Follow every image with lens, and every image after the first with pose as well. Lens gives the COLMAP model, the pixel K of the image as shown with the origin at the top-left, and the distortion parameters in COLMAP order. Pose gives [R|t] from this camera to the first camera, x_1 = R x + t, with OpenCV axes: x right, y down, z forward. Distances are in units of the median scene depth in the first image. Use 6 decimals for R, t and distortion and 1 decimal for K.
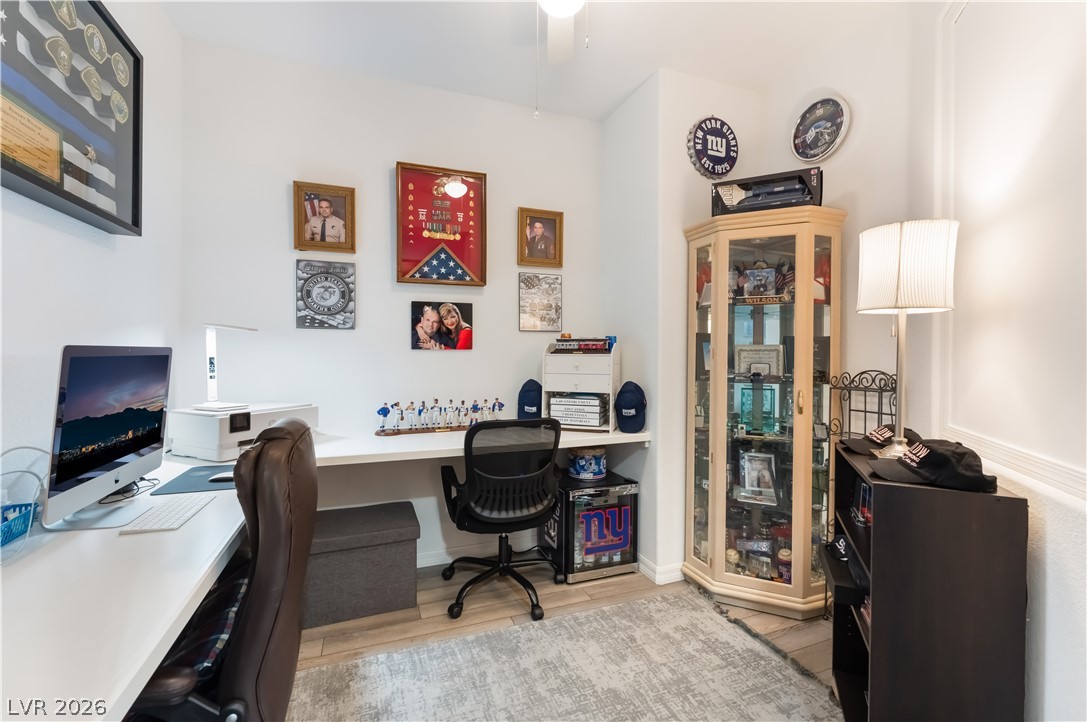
lens RADIAL K [[448.1, 0, 545.0], [0, 448.1, 357.1], [0, 0, 1]] dist [-0.007641, 0.000433]
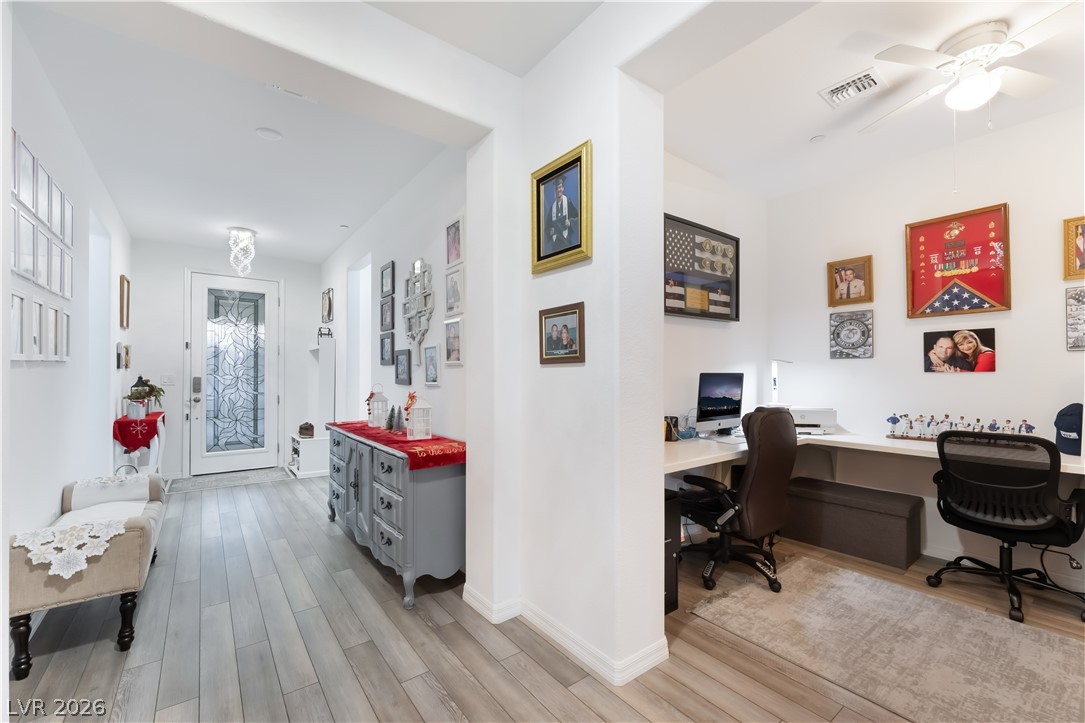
lens RADIAL K [[443.1, 0, 543.5], [0, 443.1, 369.7], [0, 0, 1]] dist [-0.001857, 0.000980]
pose [[0.283822, -0.015616, -0.958750, 0.584296], [-0.009590, 0.999771, -0.019123, 0.009225], [0.958829, 0.014622, 0.283608, -0.342338]]
